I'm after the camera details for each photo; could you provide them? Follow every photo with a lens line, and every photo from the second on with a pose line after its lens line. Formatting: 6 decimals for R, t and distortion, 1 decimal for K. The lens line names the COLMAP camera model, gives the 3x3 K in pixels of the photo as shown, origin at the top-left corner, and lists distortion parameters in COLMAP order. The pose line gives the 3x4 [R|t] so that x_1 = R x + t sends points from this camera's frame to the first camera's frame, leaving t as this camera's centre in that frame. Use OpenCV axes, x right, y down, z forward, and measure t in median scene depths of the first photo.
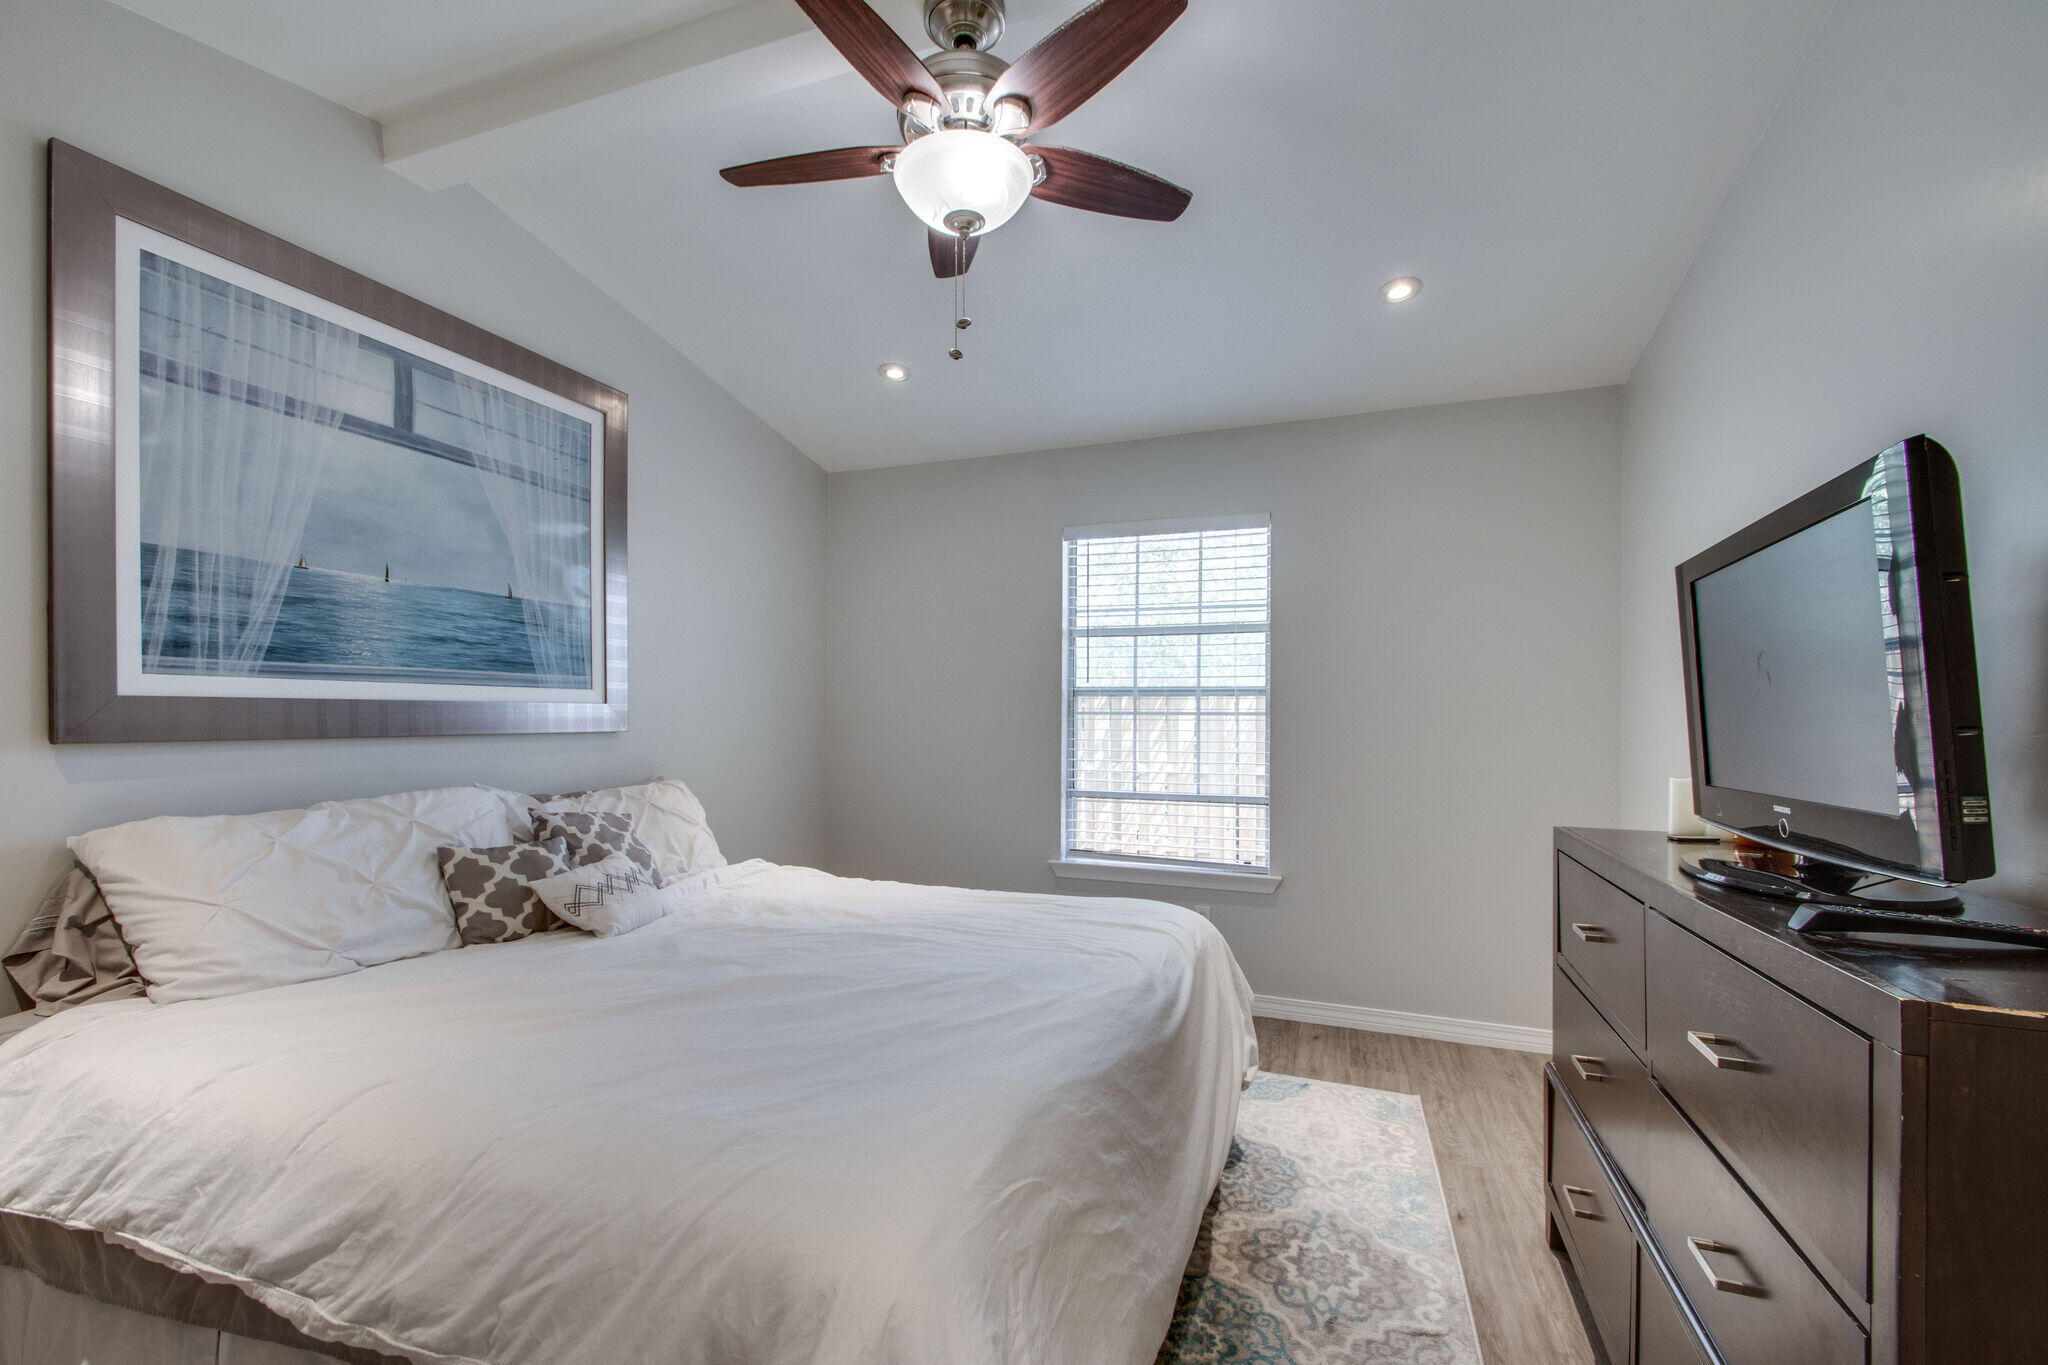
lens RADIAL K [[839.1, 0, 1028.5], [0, 839.1, 698.0], [0, 0, 1]] dist [0.004433, -0.003621]
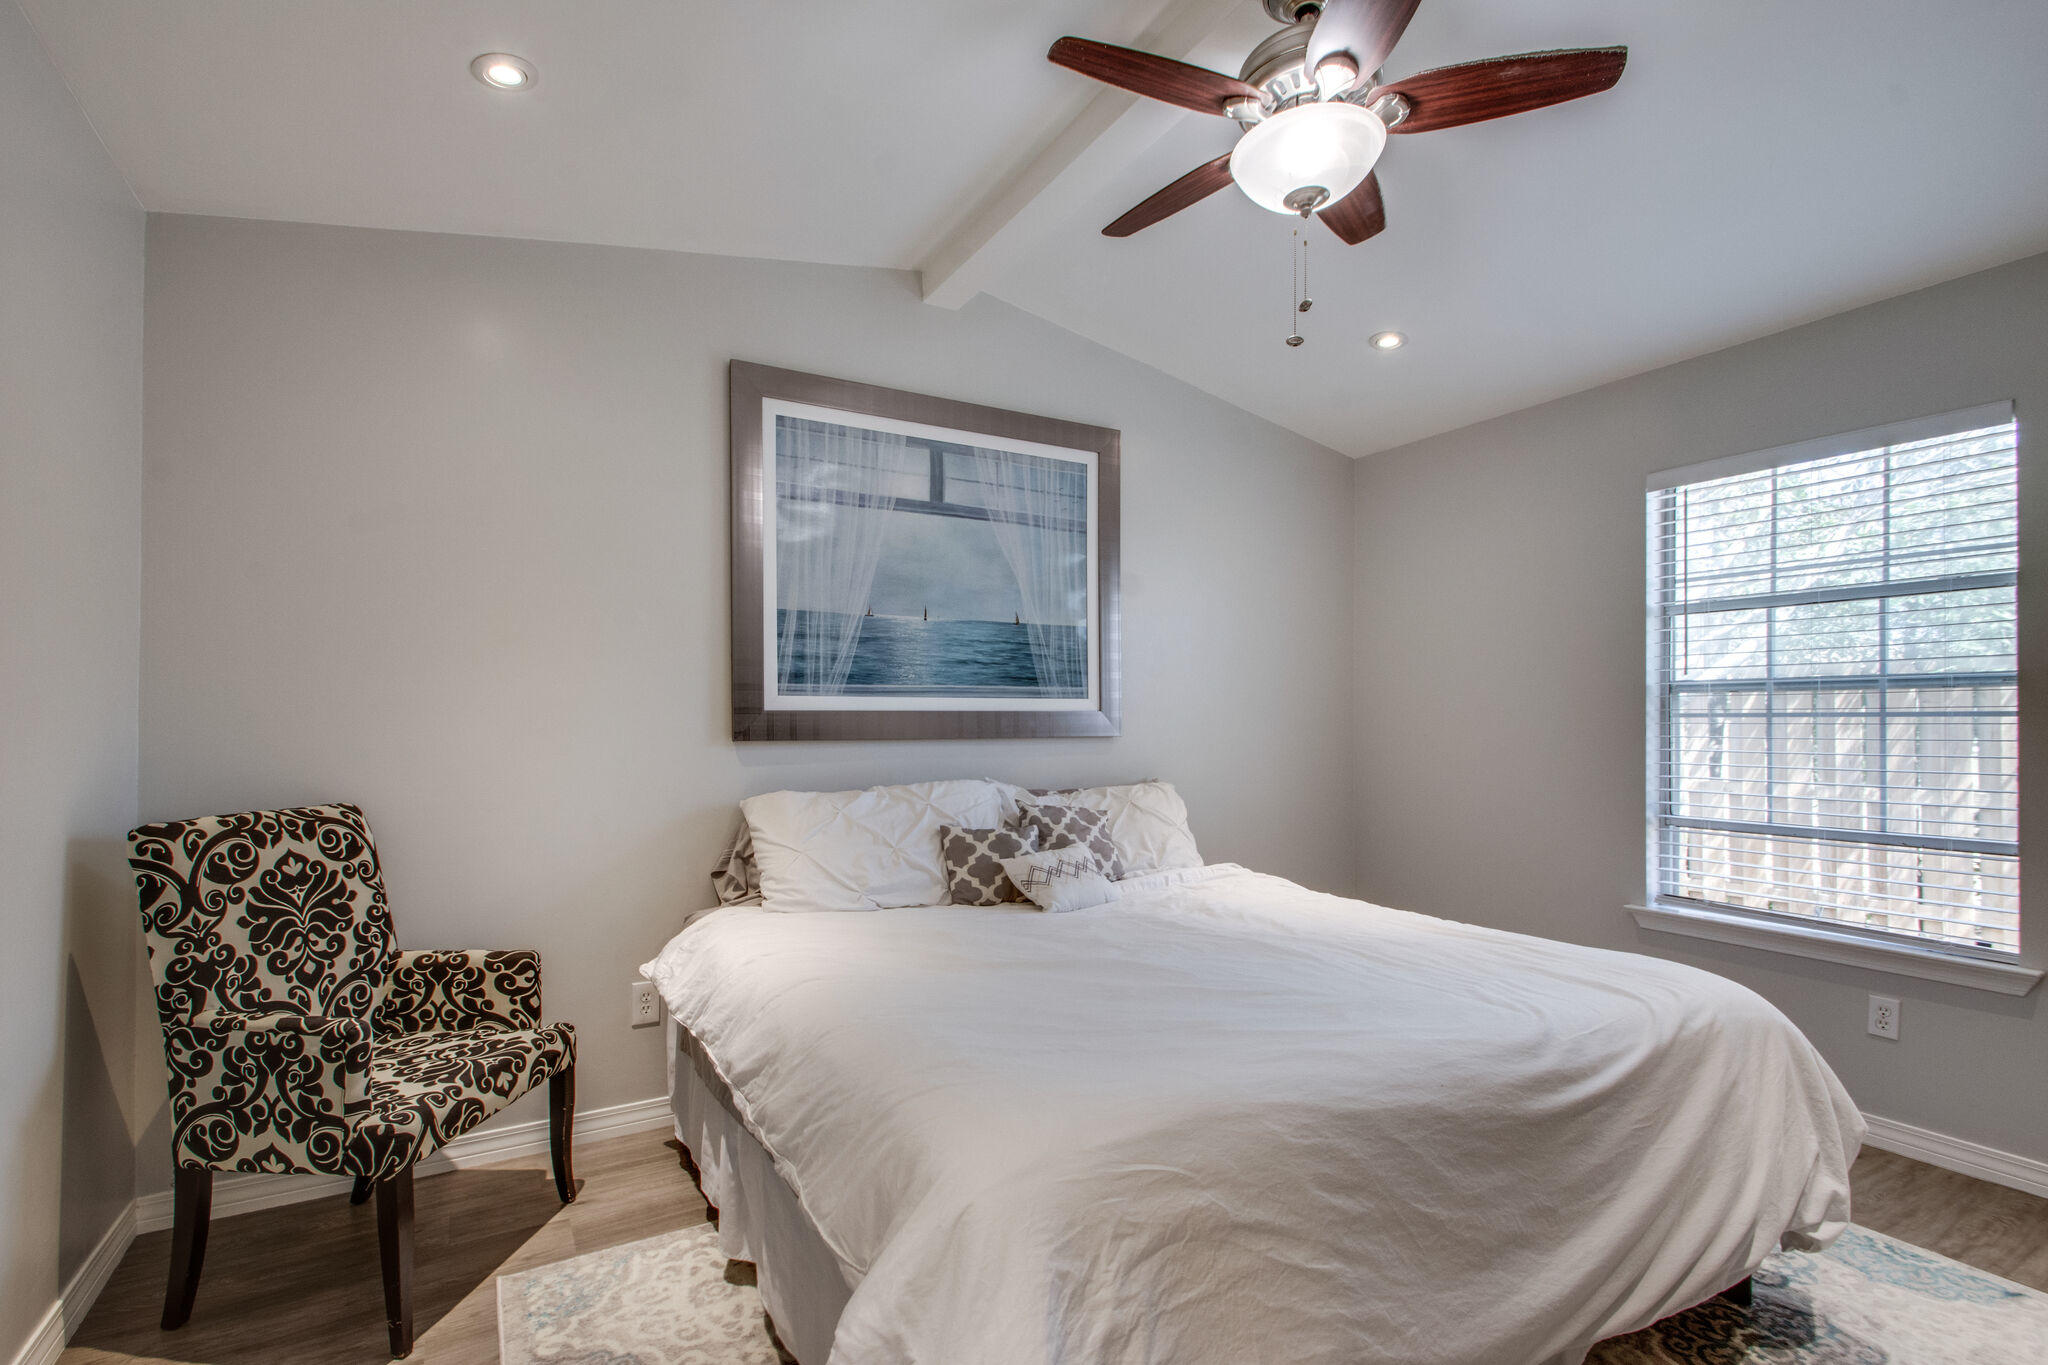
lens RADIAL K [[886.1, 0, 1023.7], [0, 886.1, 692.5], [0, 0, 1]] dist [0.002393, -0.002927]
pose [[0.788923, -0.026239, -0.613932, 0.226151], [0.018811, 0.999651, -0.018552, 0.002472], [0.614204, 0.003087, 0.789141, 0.011328]]
